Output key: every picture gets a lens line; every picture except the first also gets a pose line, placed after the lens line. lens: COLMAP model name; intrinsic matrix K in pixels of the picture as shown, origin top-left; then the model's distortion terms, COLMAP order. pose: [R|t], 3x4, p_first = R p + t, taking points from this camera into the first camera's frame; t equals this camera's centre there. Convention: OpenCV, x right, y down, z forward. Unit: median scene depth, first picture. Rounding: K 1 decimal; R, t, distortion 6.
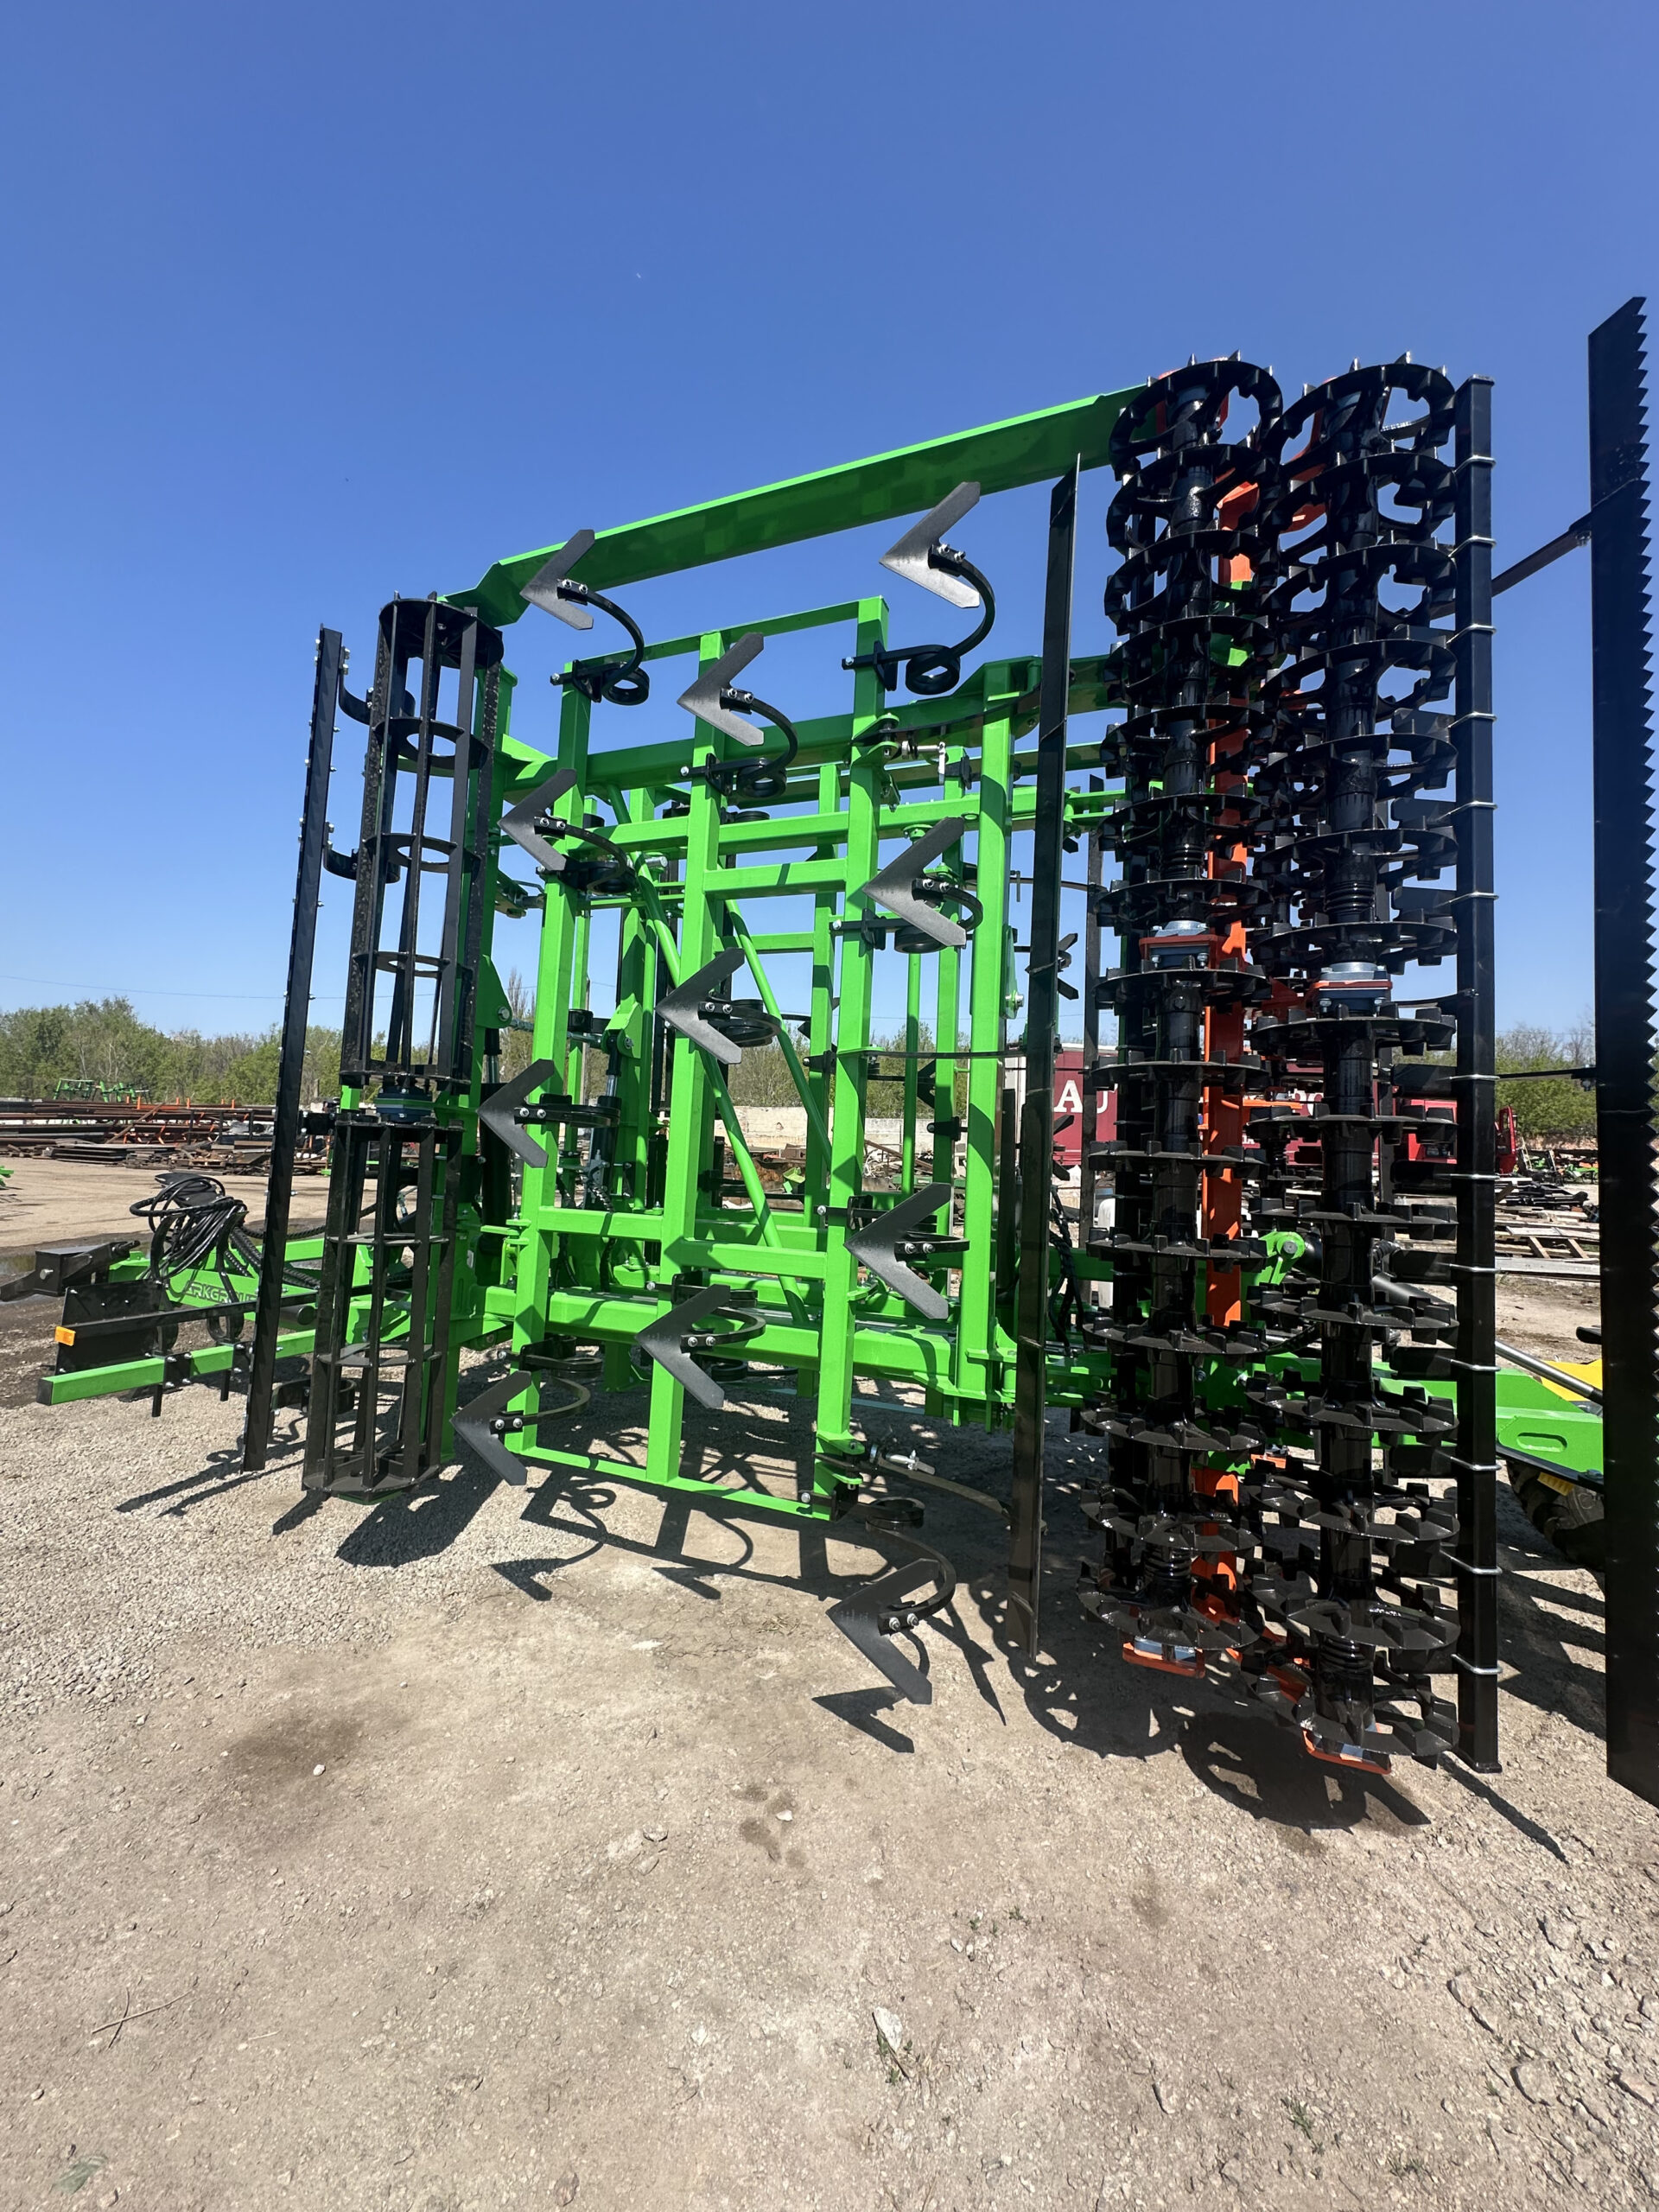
lens RADIAL K [[891.9, 0, 816.9], [0, 891.9, 1096.0], [0, 0, 1]] dist [-0.003013, 0.000224]
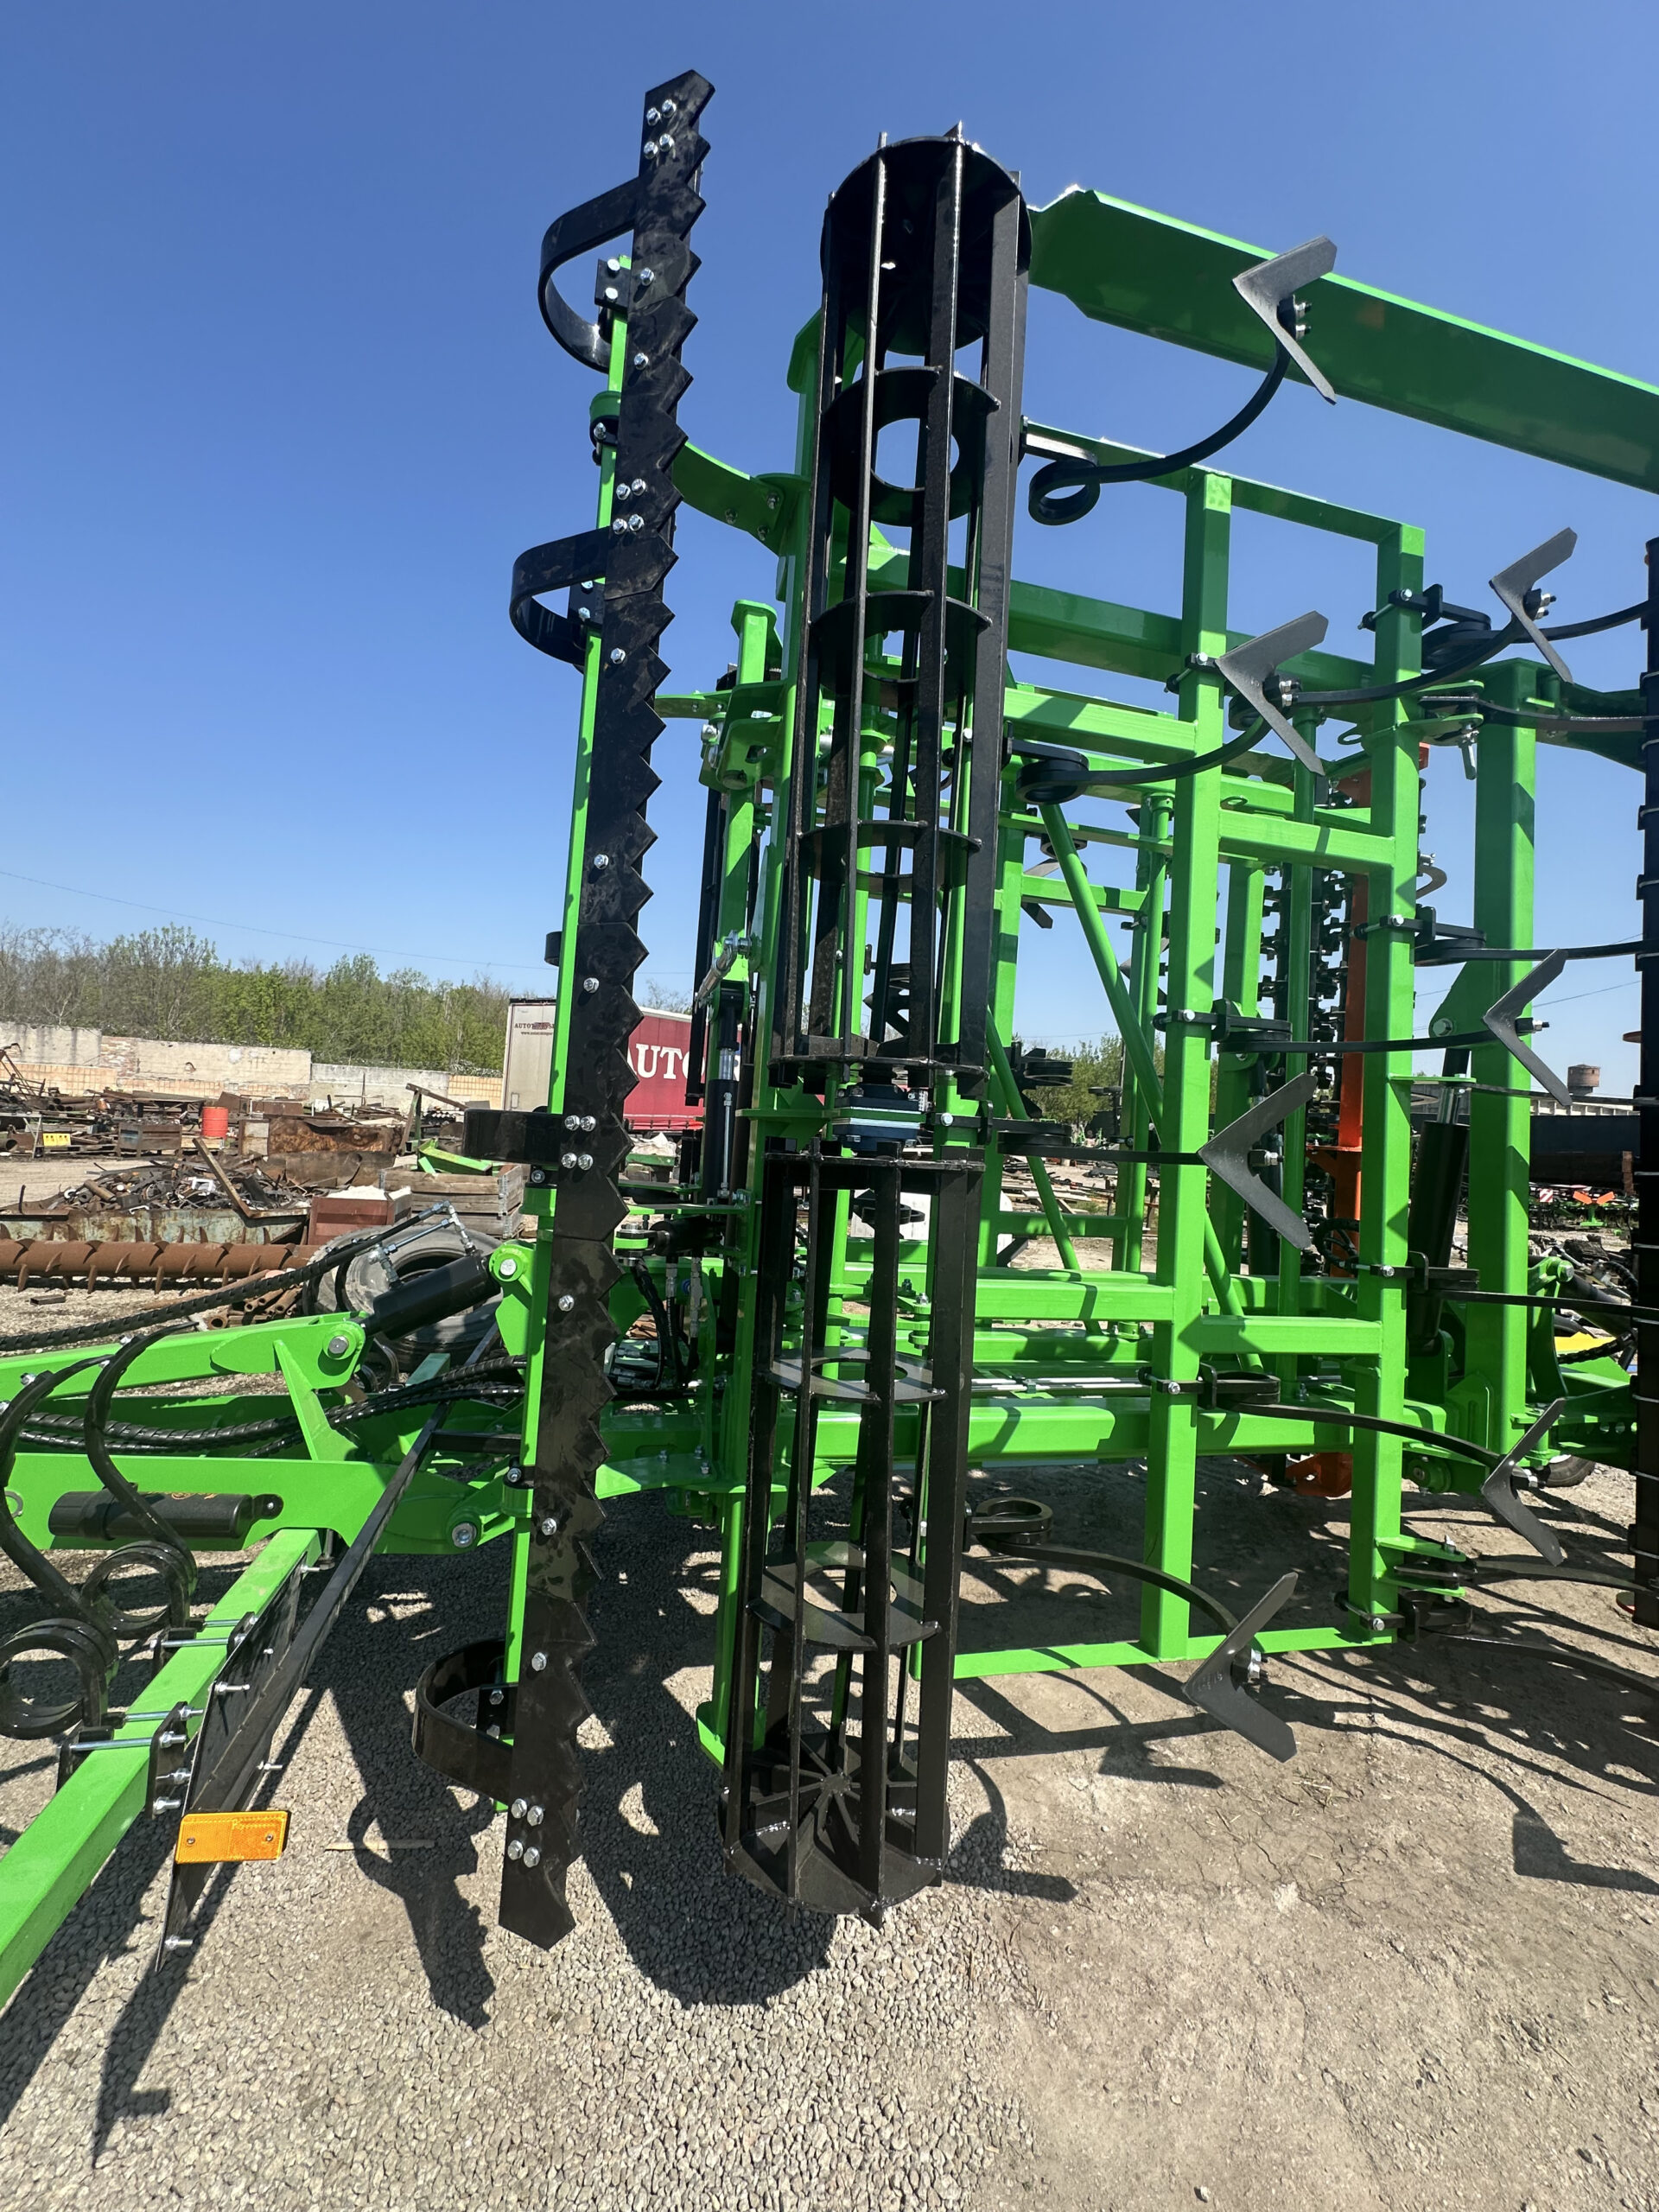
lens RADIAL K [[891.9, 0, 837.5], [0, 891.9, 1098.9], [0, 0, 1]] dist [-0.003013, 0.000224]
pose [[0.804903, 0.038612, 0.592149, -0.814692], [-0.069529, 0.997144, 0.029489, -0.016737], [-0.589319, -0.064908, 0.805289, 0.595417]]
